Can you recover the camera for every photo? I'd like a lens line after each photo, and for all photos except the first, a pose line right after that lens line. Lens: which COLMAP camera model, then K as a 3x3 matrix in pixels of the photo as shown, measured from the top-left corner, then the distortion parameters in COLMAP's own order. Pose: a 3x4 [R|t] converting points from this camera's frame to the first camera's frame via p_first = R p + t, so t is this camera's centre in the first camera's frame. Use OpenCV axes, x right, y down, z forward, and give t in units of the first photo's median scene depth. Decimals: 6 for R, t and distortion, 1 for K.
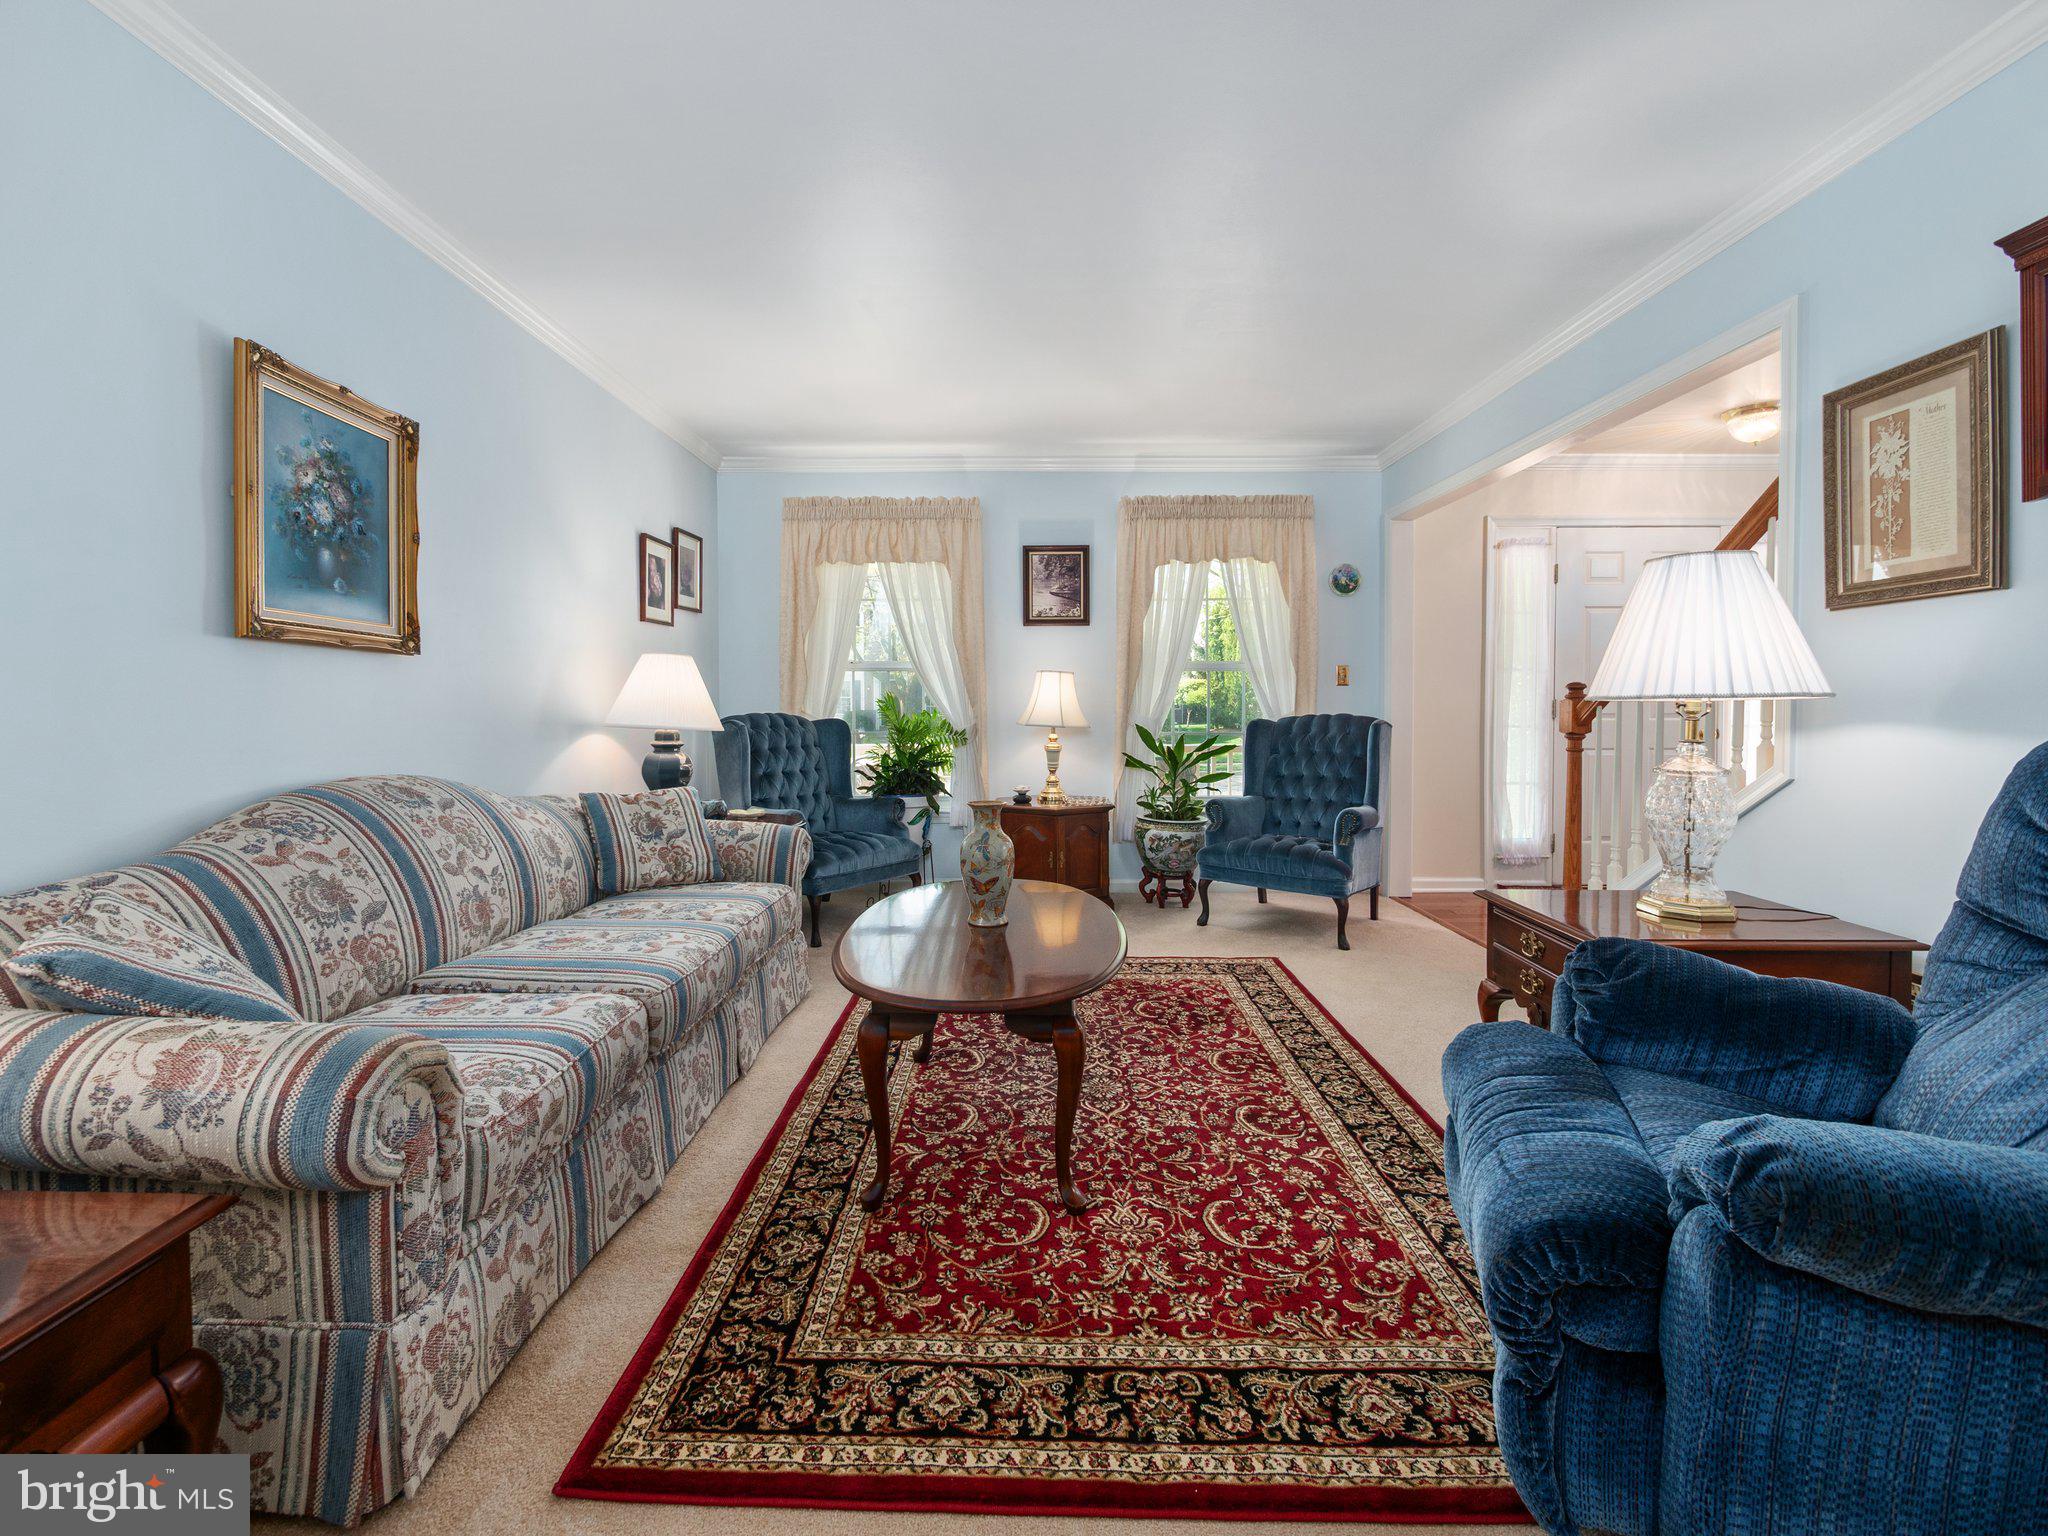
lens RADIAL K [[862.2, 0, 1003.4], [0, 862.2, 721.1], [0, 0, 1]] dist [-0.004545, -0.000717]
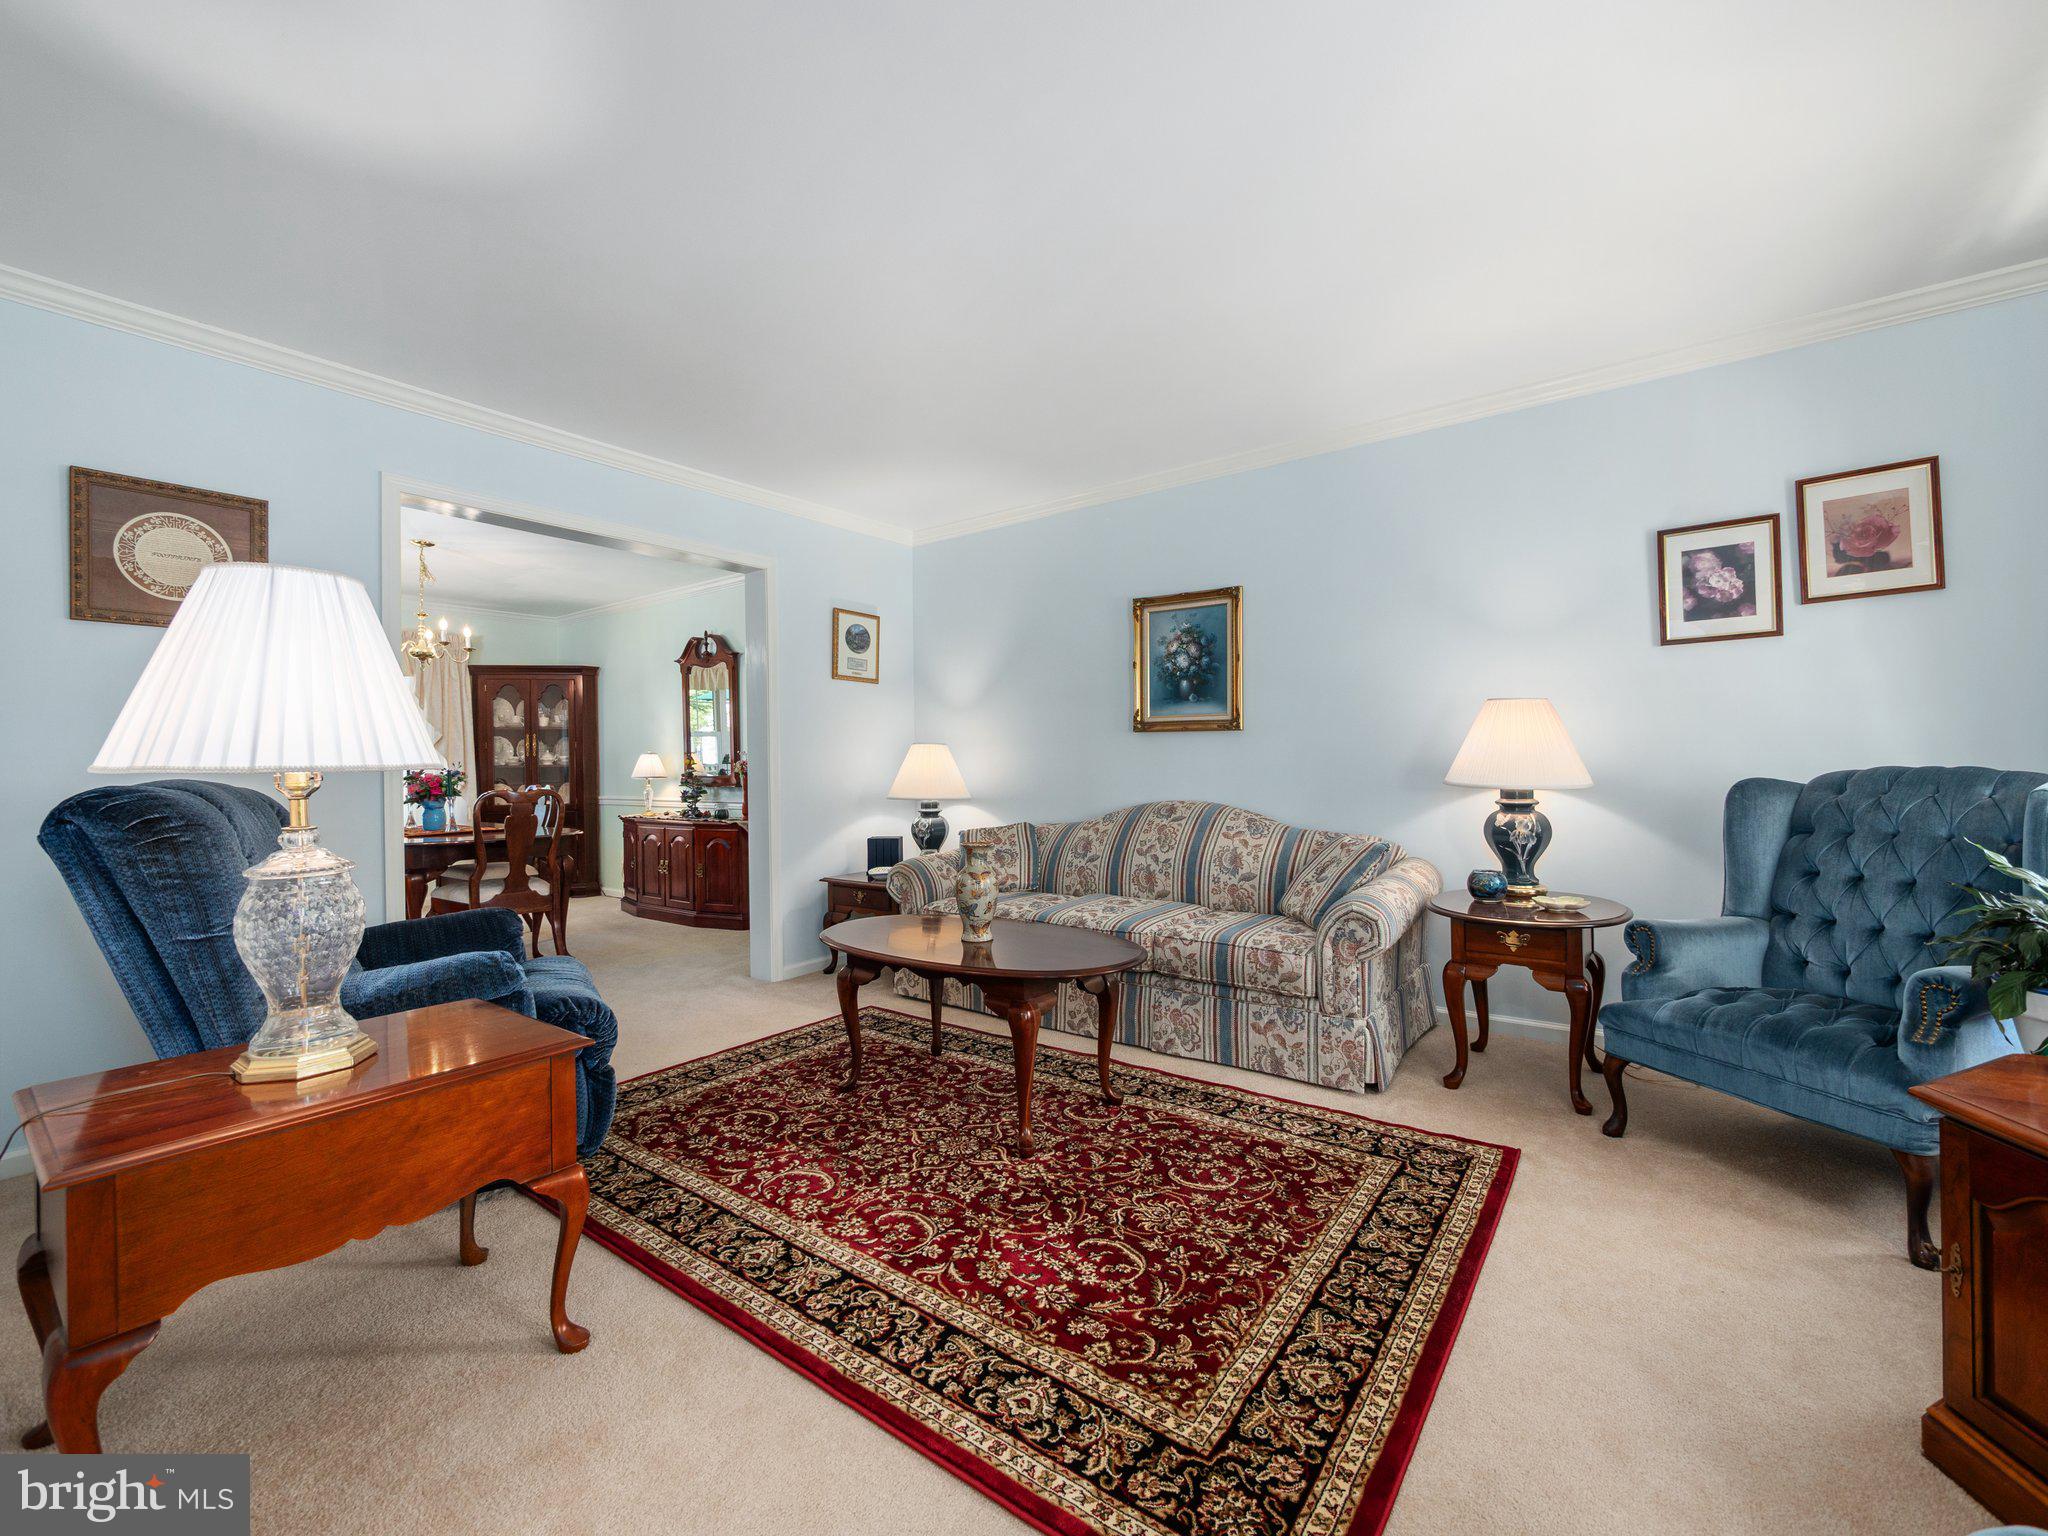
lens RADIAL K [[862.2, 0, 1023.4], [0, 862.2, 759.0], [0, 0, 1]] dist [-0.004545, -0.000717]
pose [[-0.574366, 0.002290, -0.818595, 0.953540], [-0.000928, 0.999994, 0.003448, -0.030278], [0.818598, 0.002740, -0.574360, 1.750991]]
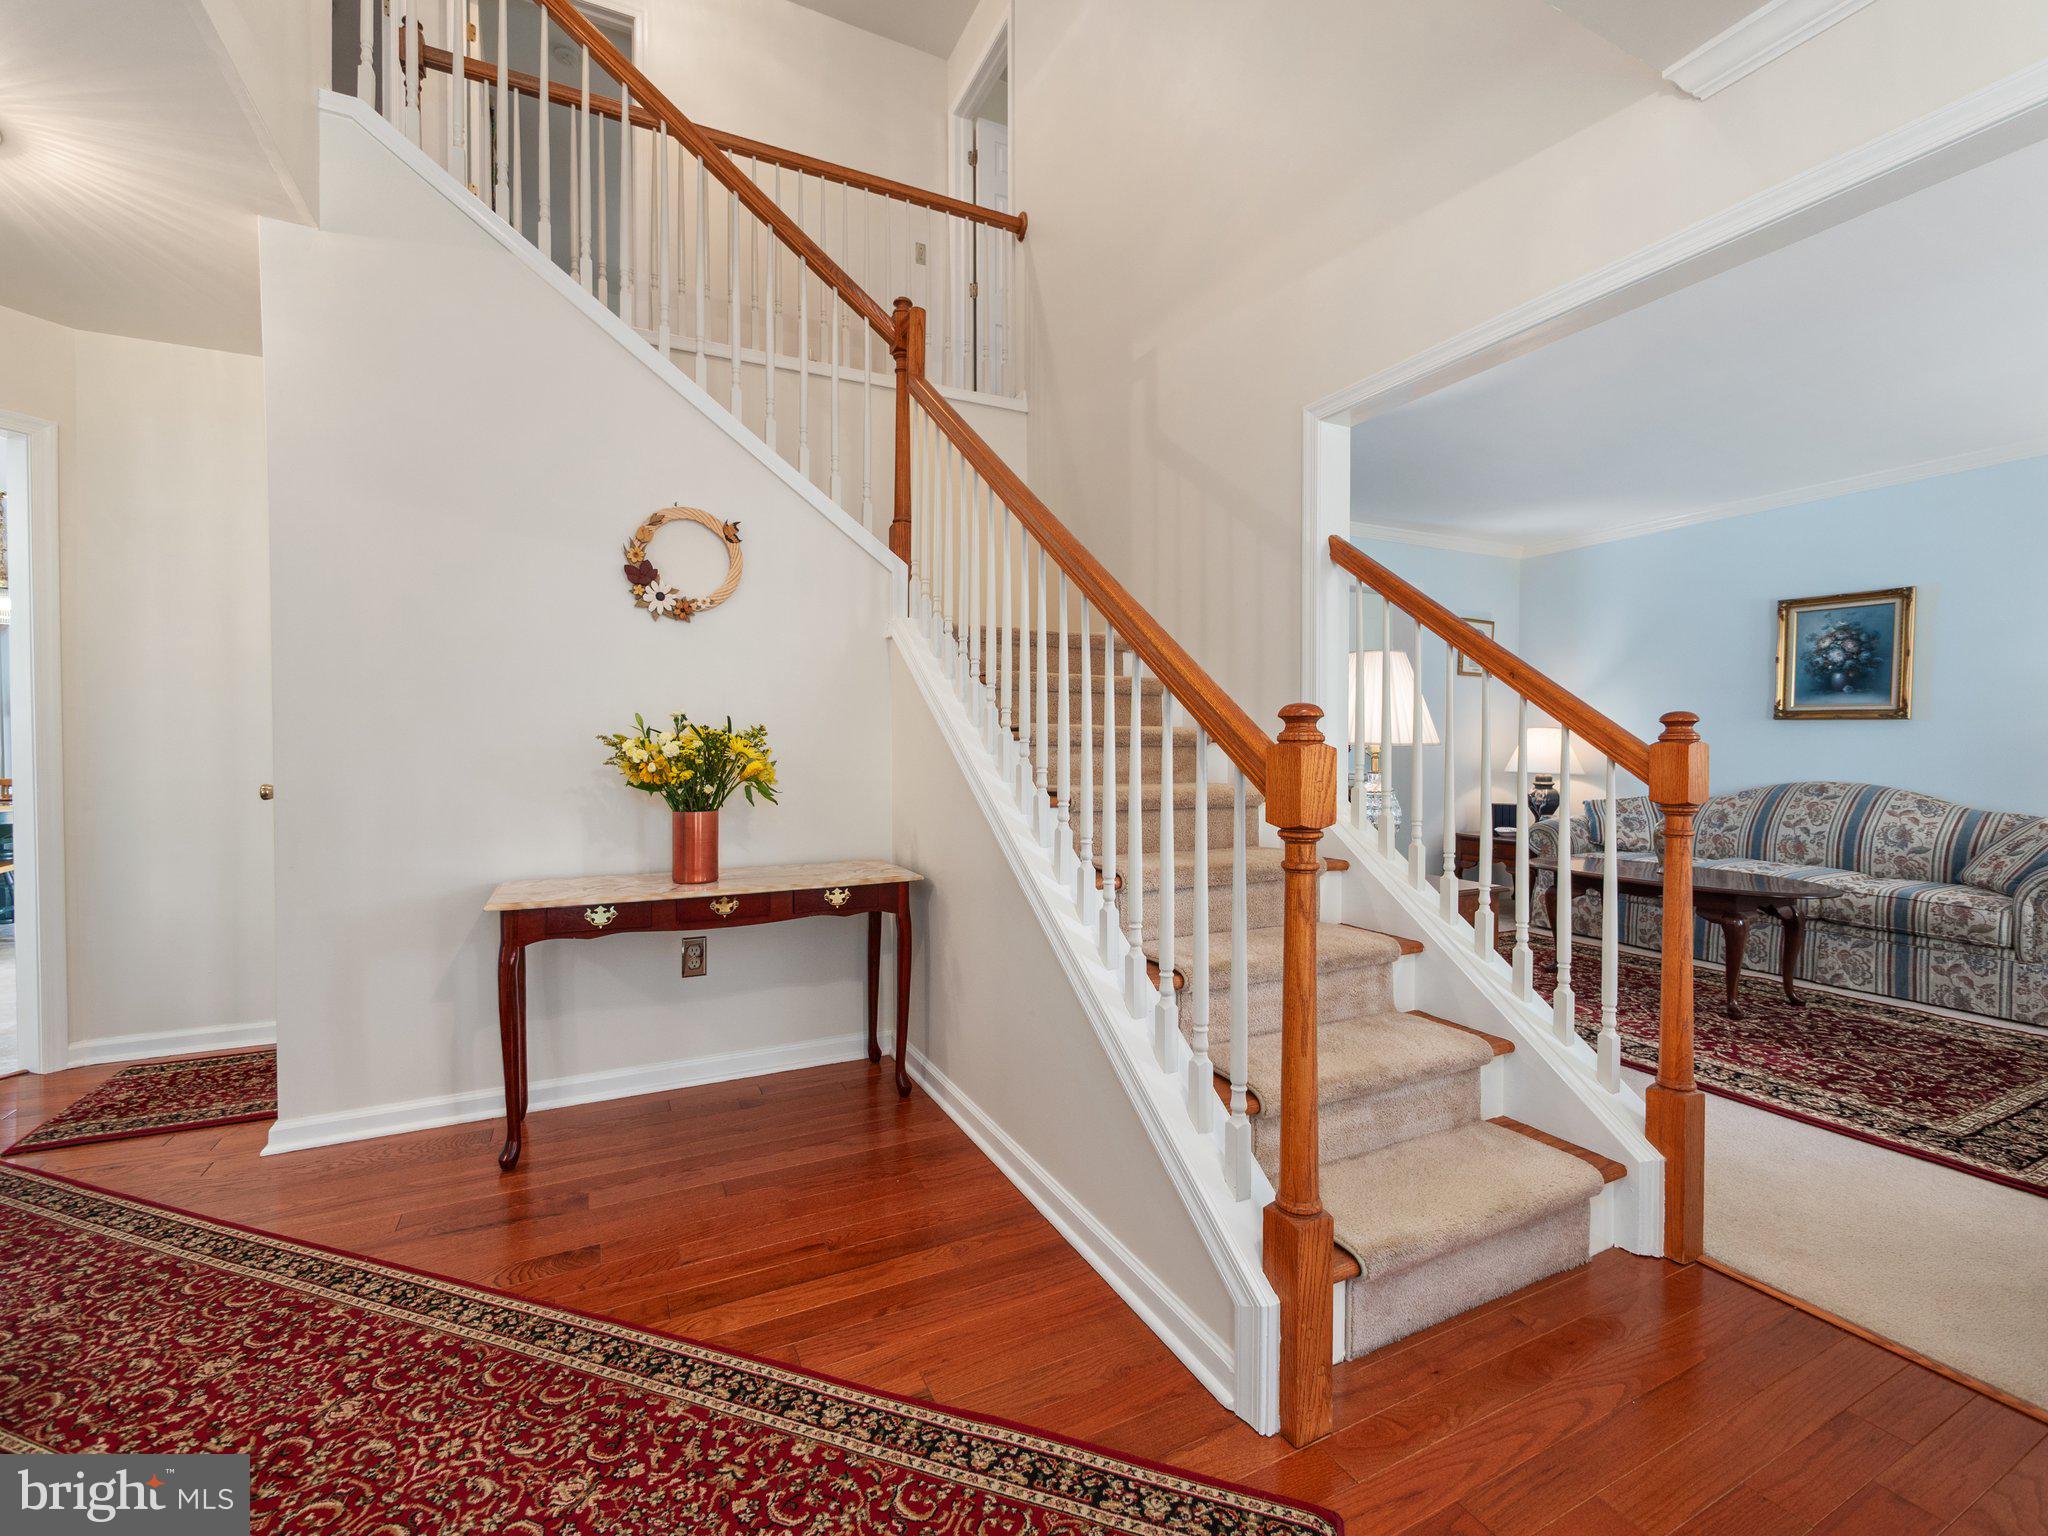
lens RADIAL K [[862.2, 0, 1019.5], [0, 862.2, 761.9], [0, 0, 1]] dist [-0.004545, -0.000717]
pose [[-0.890894, 0.009682, -0.454108, 1.904228], [-0.007803, 0.999299, 0.036615, -0.042074], [0.454145, 0.036163, -0.890194, 1.910923]]
